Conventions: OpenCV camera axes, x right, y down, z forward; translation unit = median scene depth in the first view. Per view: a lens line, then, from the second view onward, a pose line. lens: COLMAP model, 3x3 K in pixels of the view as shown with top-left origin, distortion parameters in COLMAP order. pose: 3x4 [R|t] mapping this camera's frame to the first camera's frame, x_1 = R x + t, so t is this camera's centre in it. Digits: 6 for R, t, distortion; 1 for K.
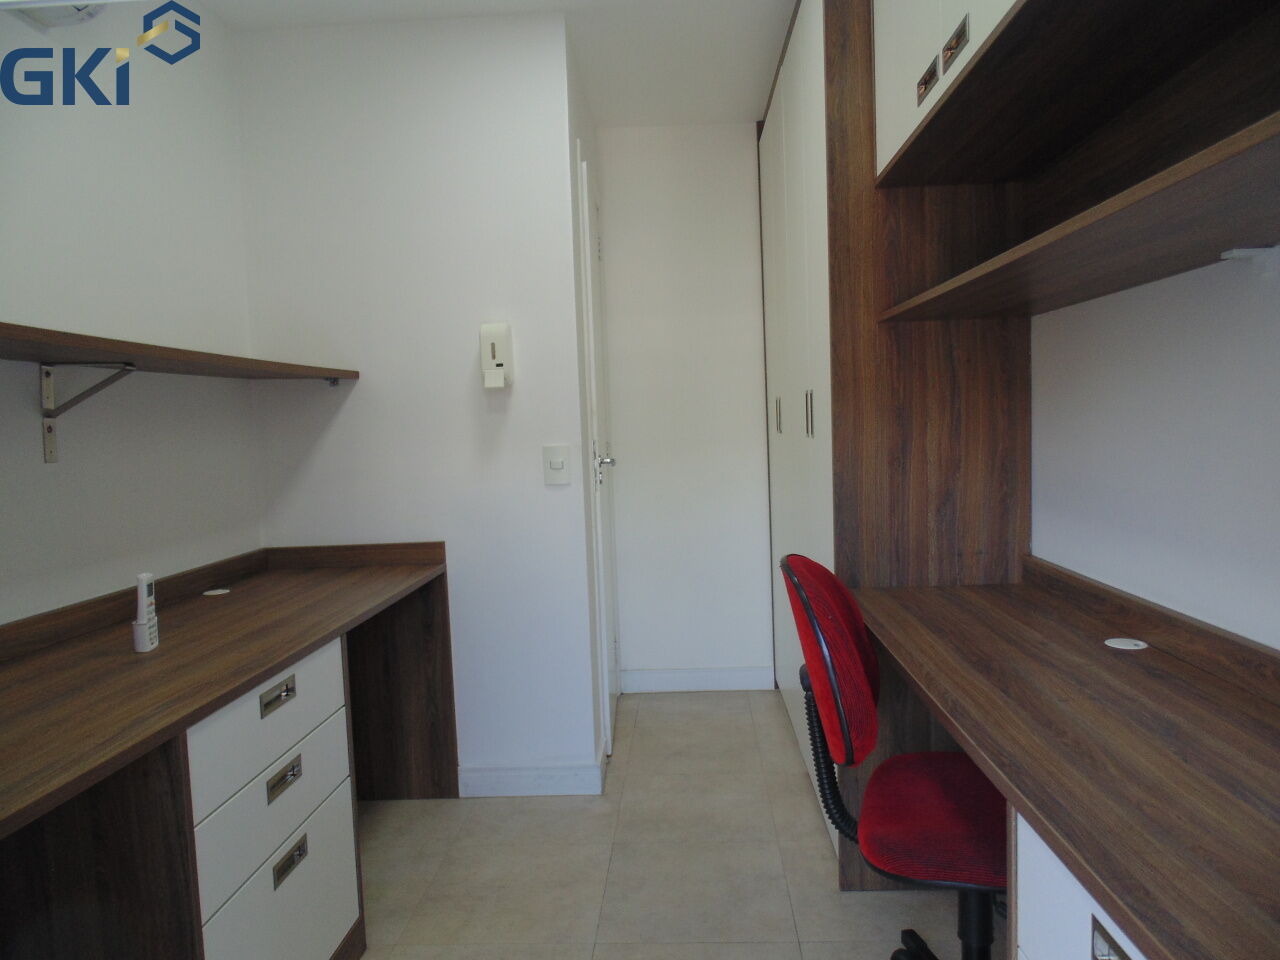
lens RADIAL K [[844.4, 0, 651.4], [0, 844.4, 481.9], [0, 0, 1]] dist [-0.016275, 0.006812]
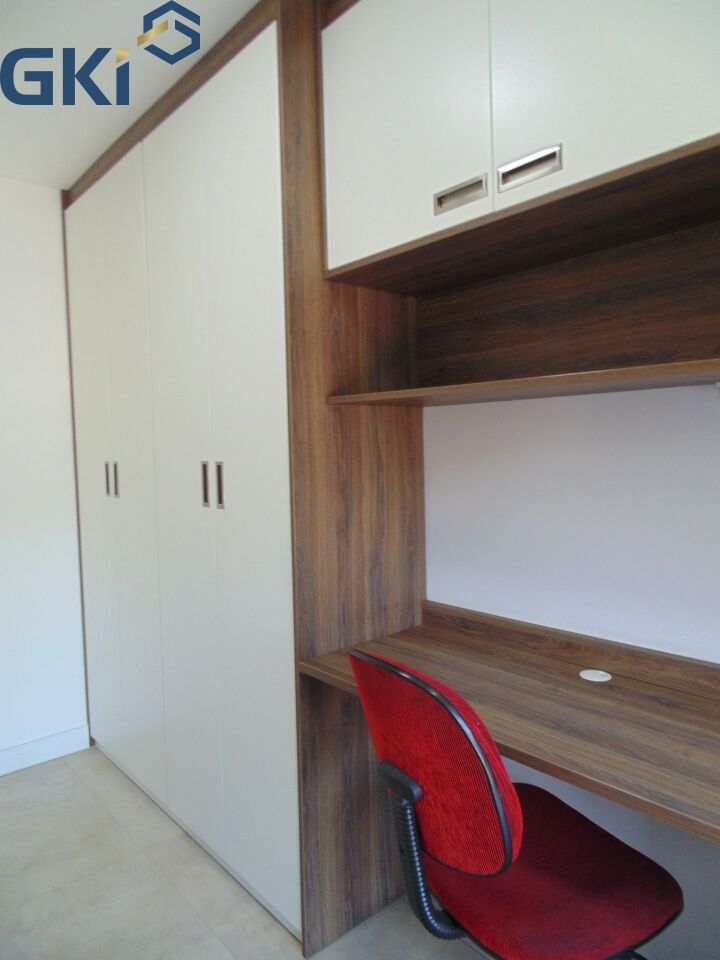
lens RADIAL K [[633.3, 0, 356.5], [0, 633.3, 472.4], [0, 0, 1]] dist [-0.016275, 0.006812]
pose [[0.727702, -0.009327, 0.685830, -0.254748], [0.049853, 0.997982, -0.039323, -0.068490], [-0.684080, 0.062806, 0.726698, 0.392942]]
